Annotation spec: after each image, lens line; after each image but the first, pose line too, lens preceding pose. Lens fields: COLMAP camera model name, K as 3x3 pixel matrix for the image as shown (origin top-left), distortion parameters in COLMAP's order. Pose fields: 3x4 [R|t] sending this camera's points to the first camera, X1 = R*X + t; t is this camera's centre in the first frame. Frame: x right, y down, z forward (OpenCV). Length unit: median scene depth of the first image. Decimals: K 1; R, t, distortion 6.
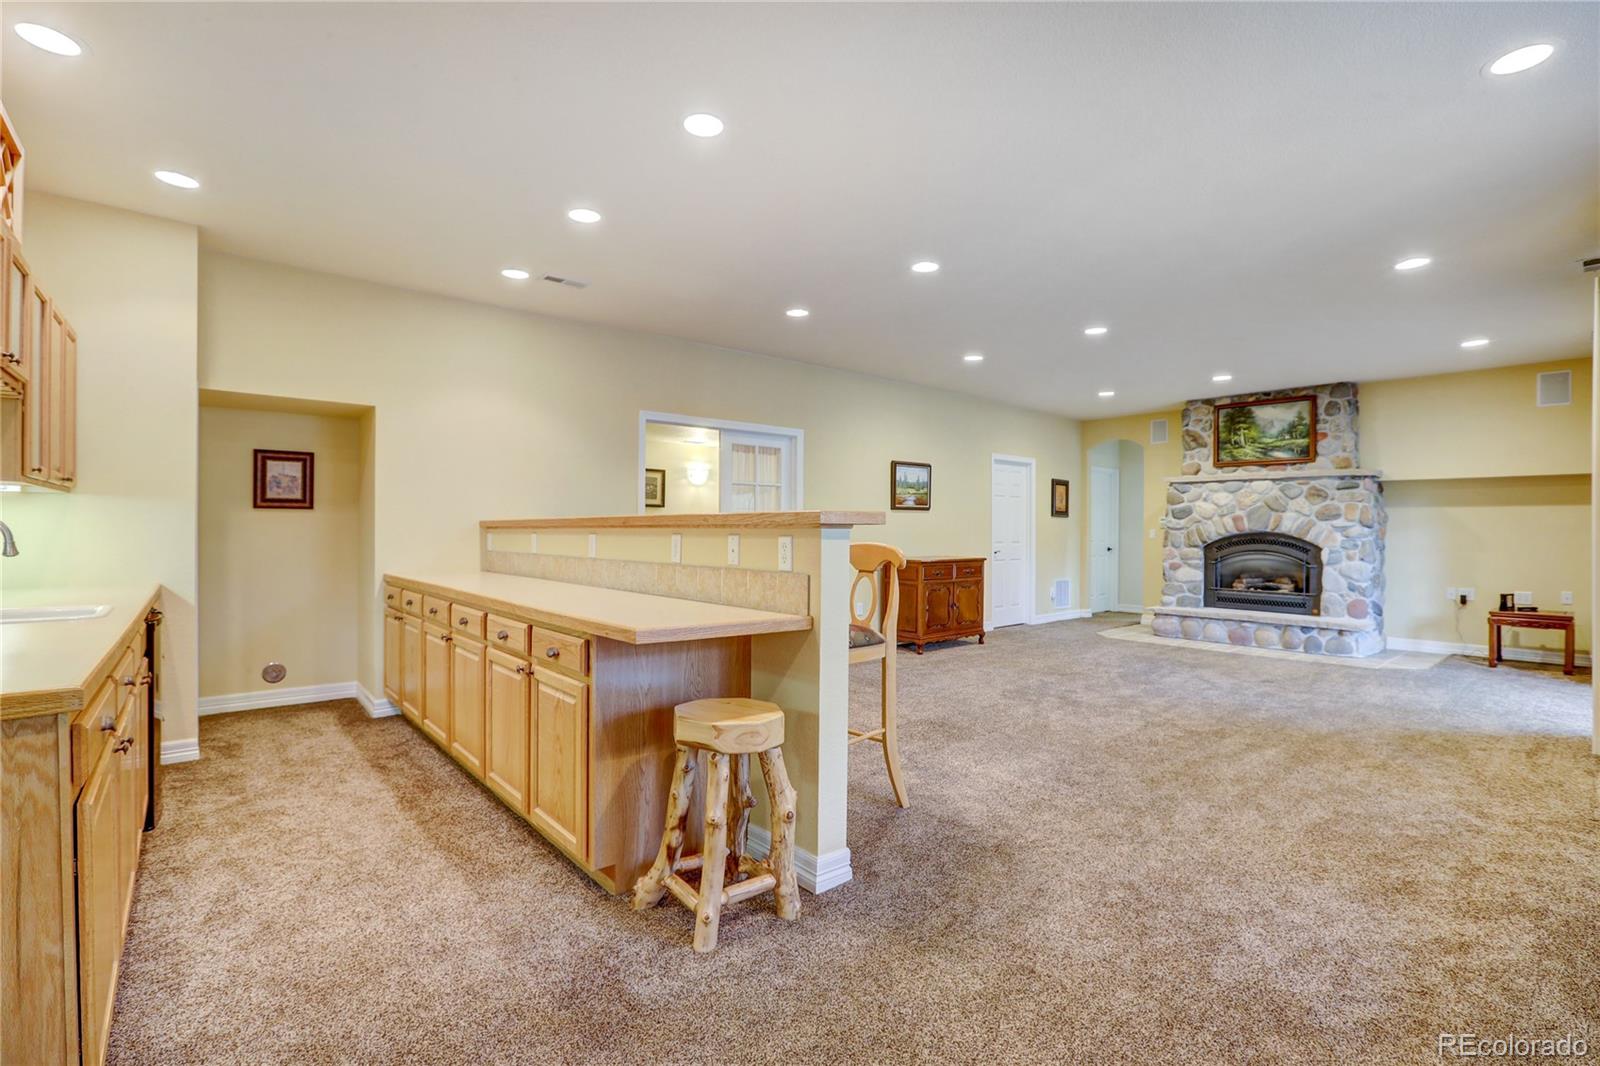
lens RADIAL K [[733.5, 0, 791.4], [0, 733.5, 524.4], [0, 0, 1]] dist [-0.039253, 0.011669]
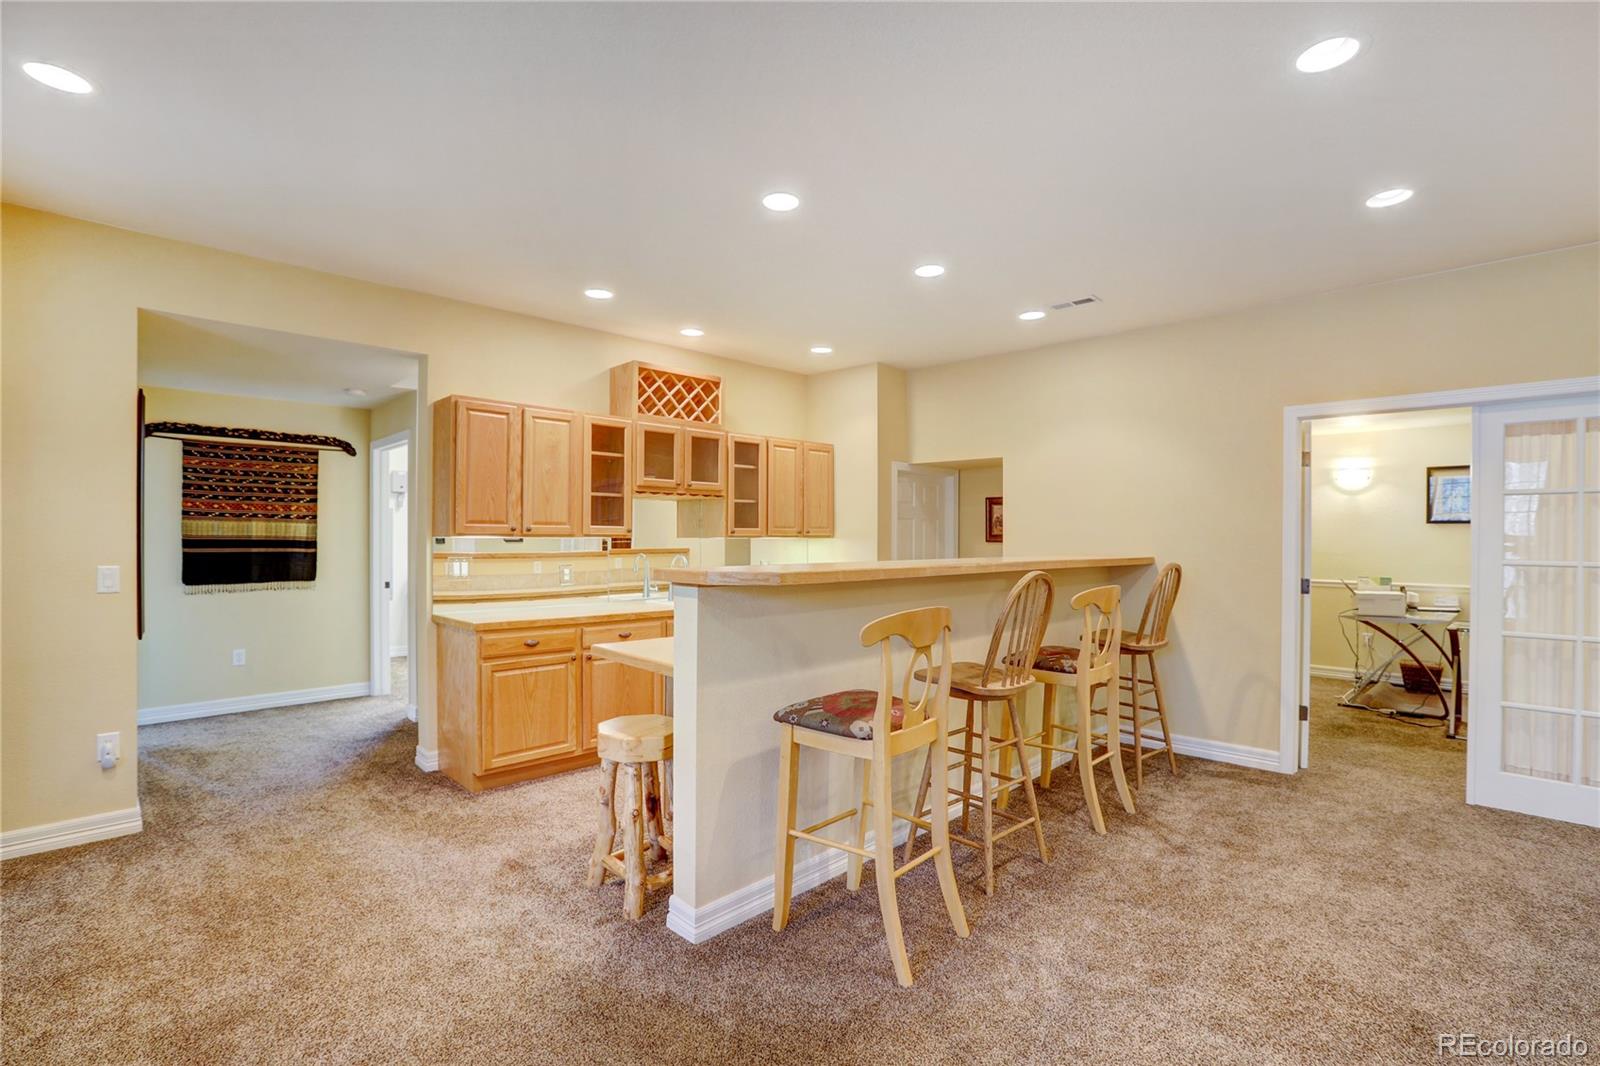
lens RADIAL K [[733.5, 0, 838.4], [0, 733.5, 539.2], [0, 0, 1]] dist [-0.039253, 0.011669]
pose [[0.112621, 0.003473, -0.993632, 0.416366], [0.000380, 0.999994, 0.003539, -0.024501], [0.993638, -0.000776, 0.112619, 0.427568]]
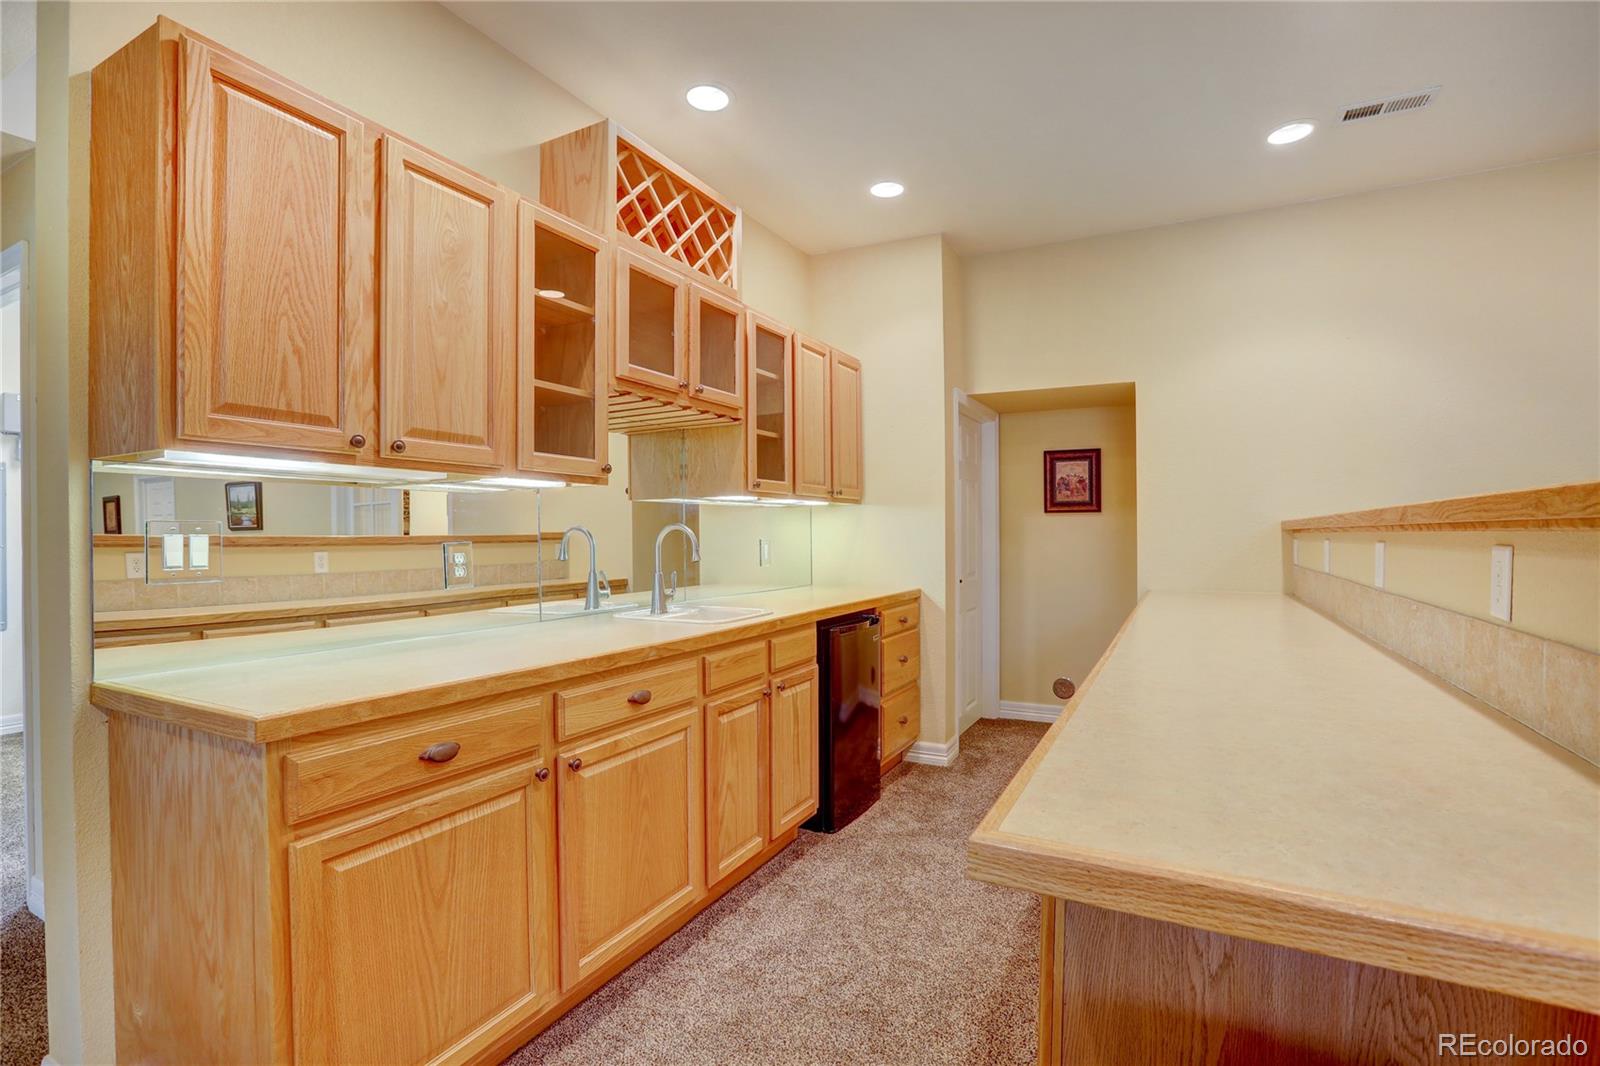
lens RADIAL K [[733.5, 0, 836.6], [0, 733.5, 532.5], [0, 0, 1]] dist [-0.039253, 0.011669]
pose [[0.398808, -0.005906, -0.917015, 0.025379], [0.011815, 0.999929, -0.001302, 0.001184], [0.916958, -0.010316, 0.398850, 0.263656]]
